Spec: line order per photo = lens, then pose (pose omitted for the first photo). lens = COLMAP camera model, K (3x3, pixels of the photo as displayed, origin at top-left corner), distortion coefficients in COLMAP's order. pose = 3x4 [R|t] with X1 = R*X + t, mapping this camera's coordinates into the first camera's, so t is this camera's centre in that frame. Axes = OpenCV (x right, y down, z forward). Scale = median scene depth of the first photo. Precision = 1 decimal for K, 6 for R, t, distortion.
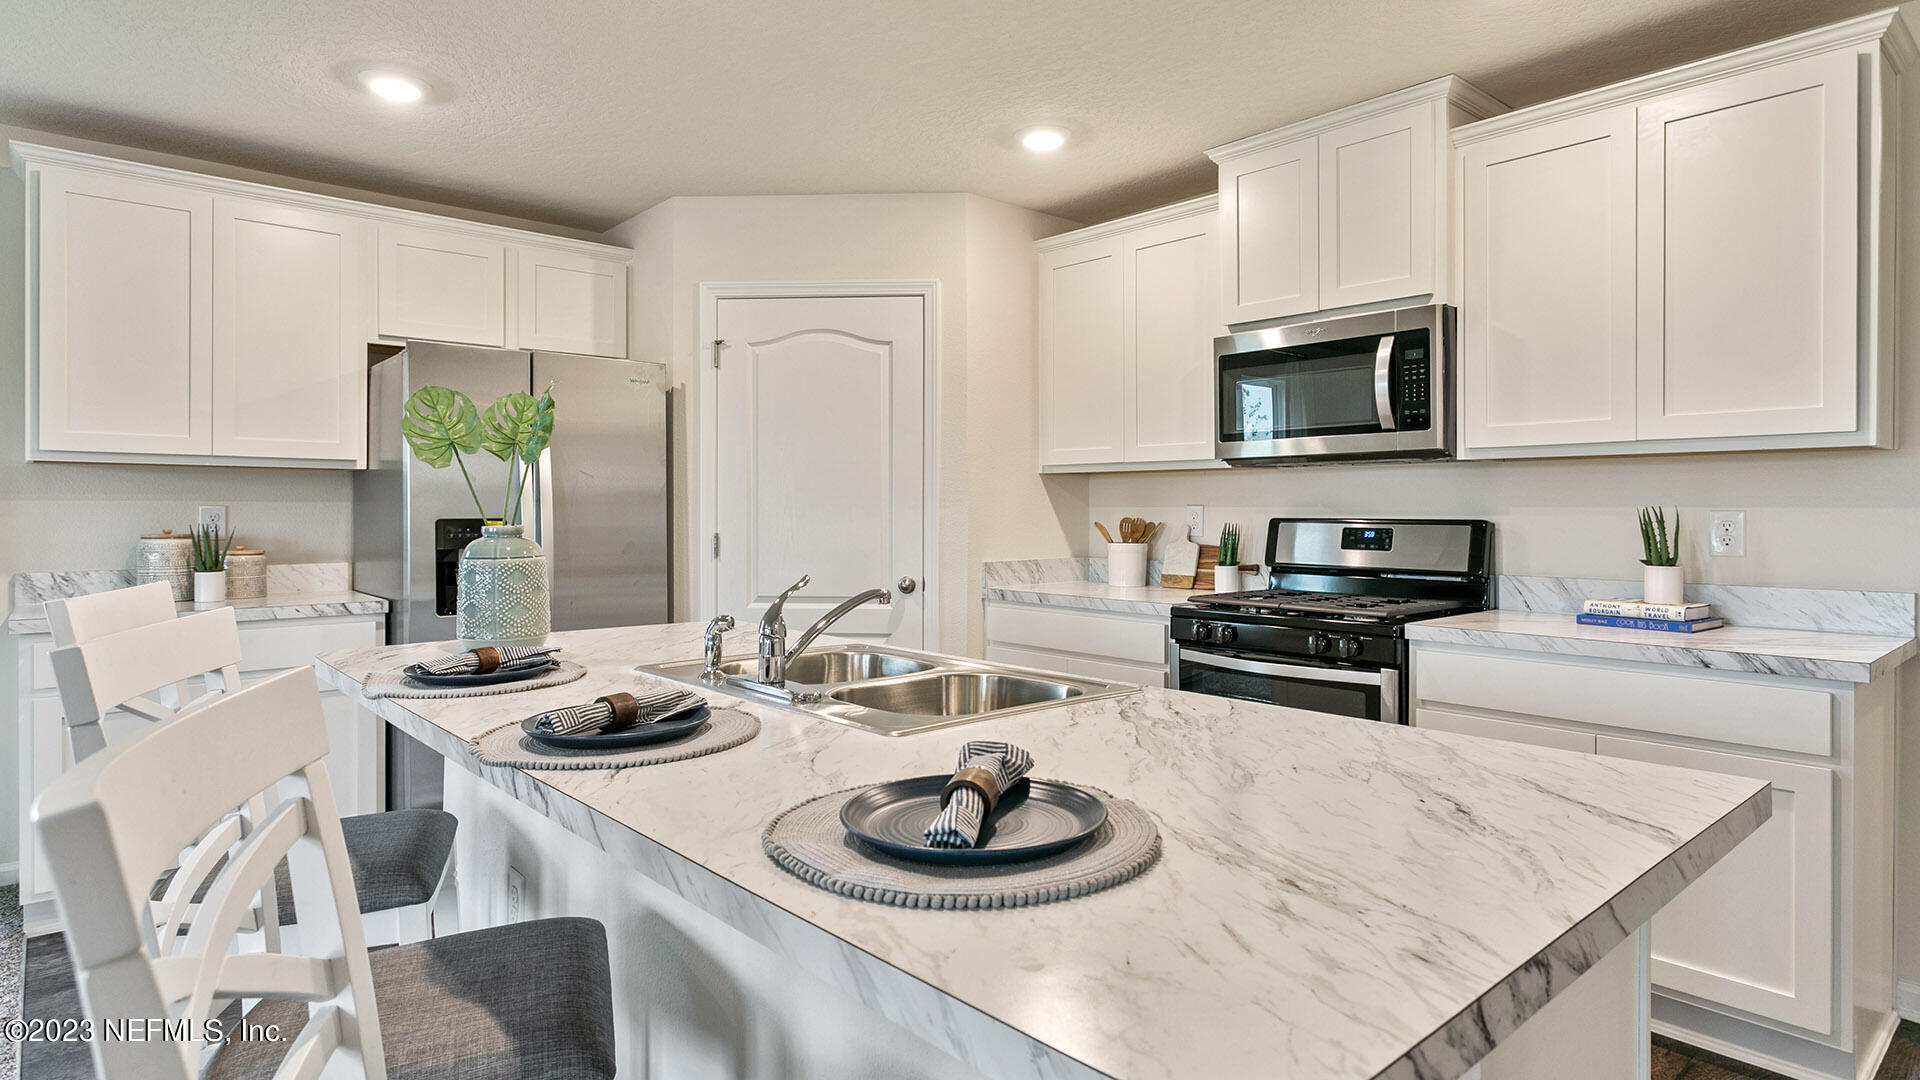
lens RADIAL K [[1049.6, 0, 963.4], [0, 1049.6, 524.7], [0, 0, 1]] dist [0.004379, 0.000335]
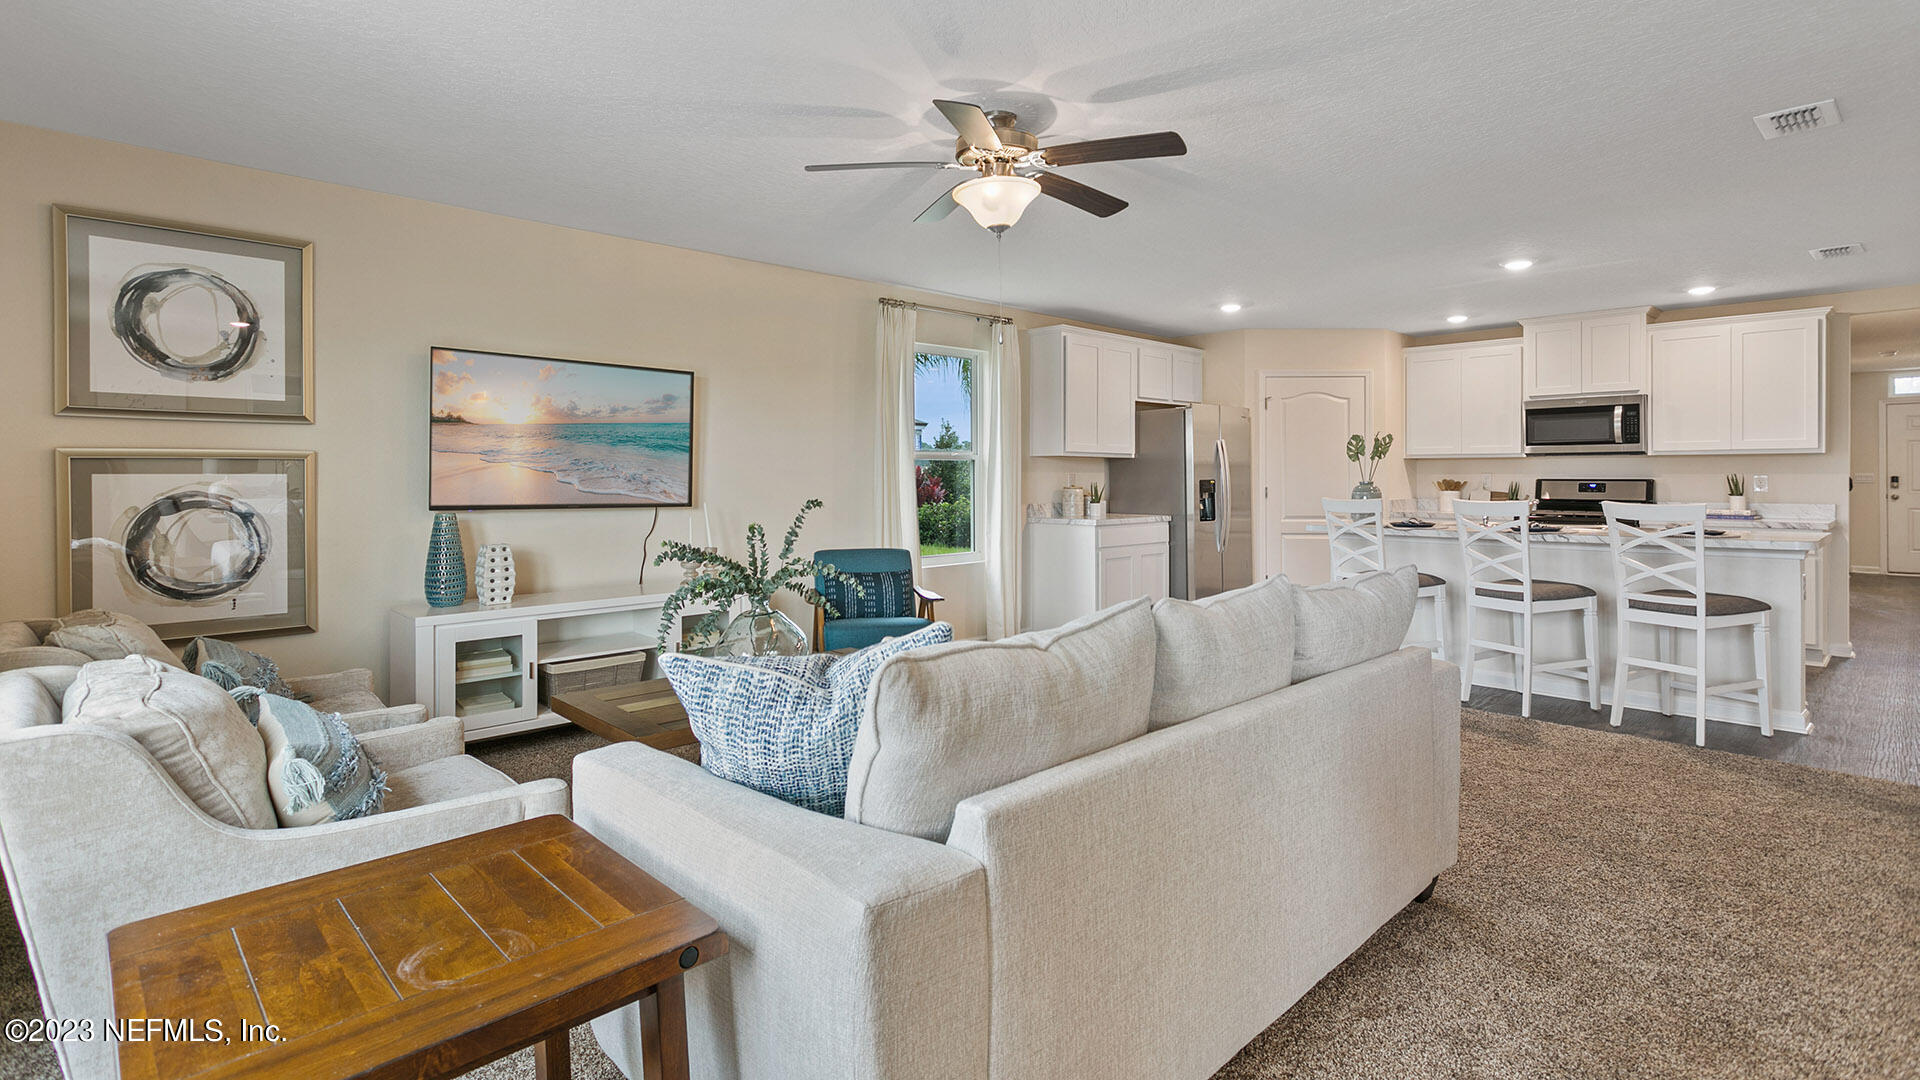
lens RADIAL K [[921.9, 0, 926.1], [0, 921.9, 491.5], [0, 0, 1]] dist [0.000501, 0.000024]
pose [[0.999600, -0.001159, 0.028252, -1.292316], [0.001171, 0.999999, -0.000399, 0.023512], [-0.028251, 0.000432, 0.999601, -1.132132]]
